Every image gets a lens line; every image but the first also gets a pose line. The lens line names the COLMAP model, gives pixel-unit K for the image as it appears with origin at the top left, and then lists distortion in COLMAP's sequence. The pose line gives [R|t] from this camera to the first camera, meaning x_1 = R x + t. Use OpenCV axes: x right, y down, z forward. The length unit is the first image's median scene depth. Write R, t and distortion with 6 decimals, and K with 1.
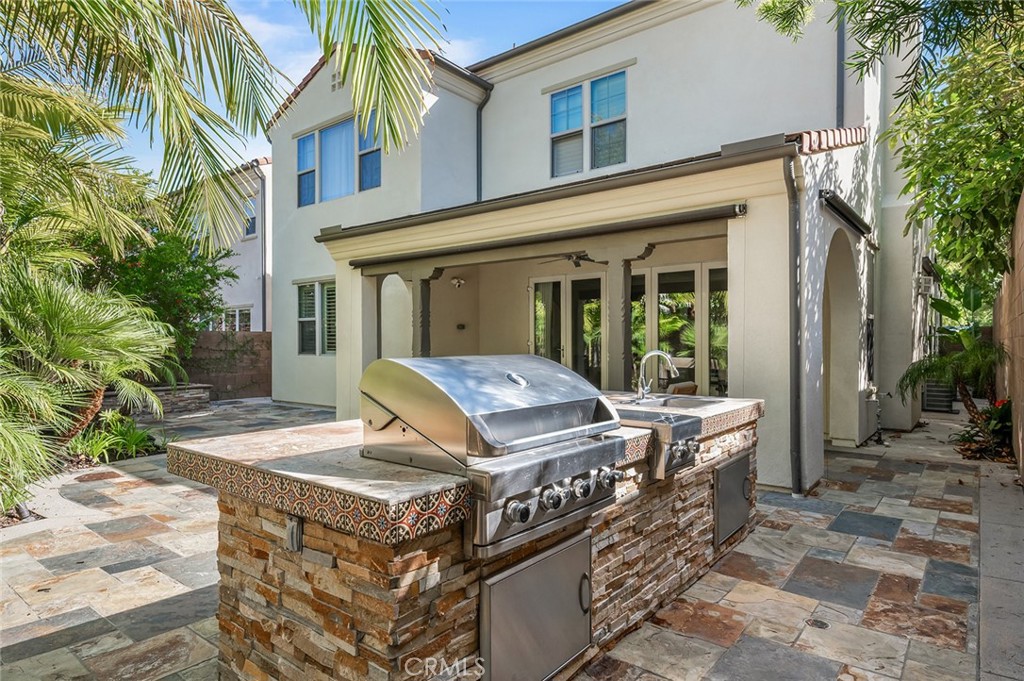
lens RADIAL K [[582.2, 0, 512.0], [0, 582.2, 340.5], [0, 0, 1]] dist [0.002785, 0.001110]
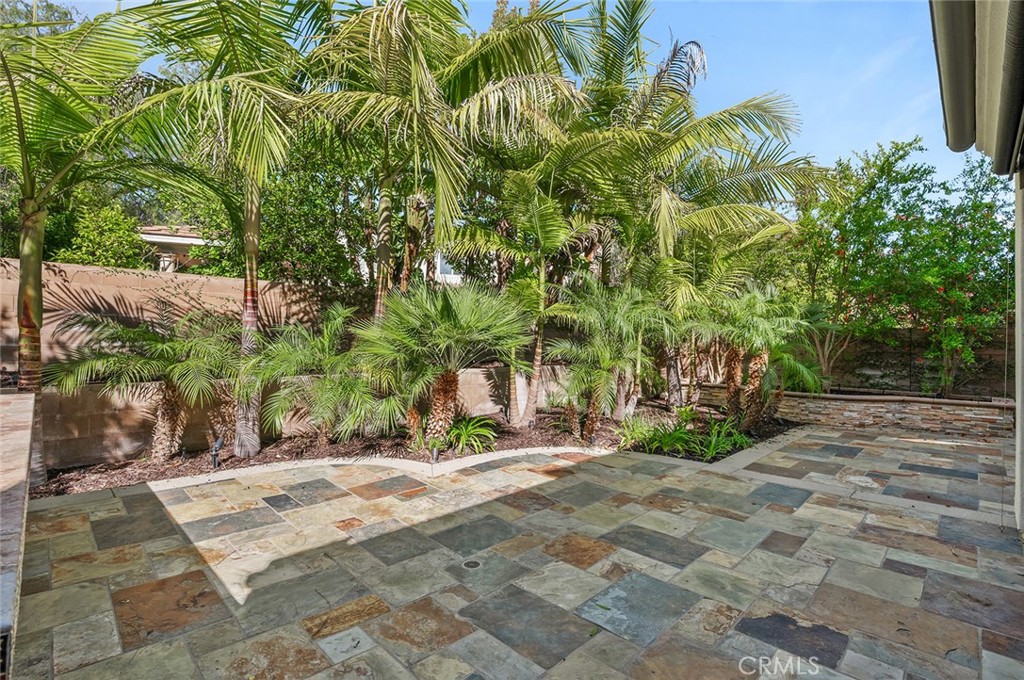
lens RADIAL K [[470.8, 0, 512.0], [0, 470.8, 340.0], [0, 0, 1]] dist [-0.001787, -0.000143]
pose [[-0.108587, 0.000045, -0.994087, 0.313748], [-0.008458, 0.999964, 0.000969, 0.008969], [0.994051, 0.008513, -0.108582, 1.426544]]
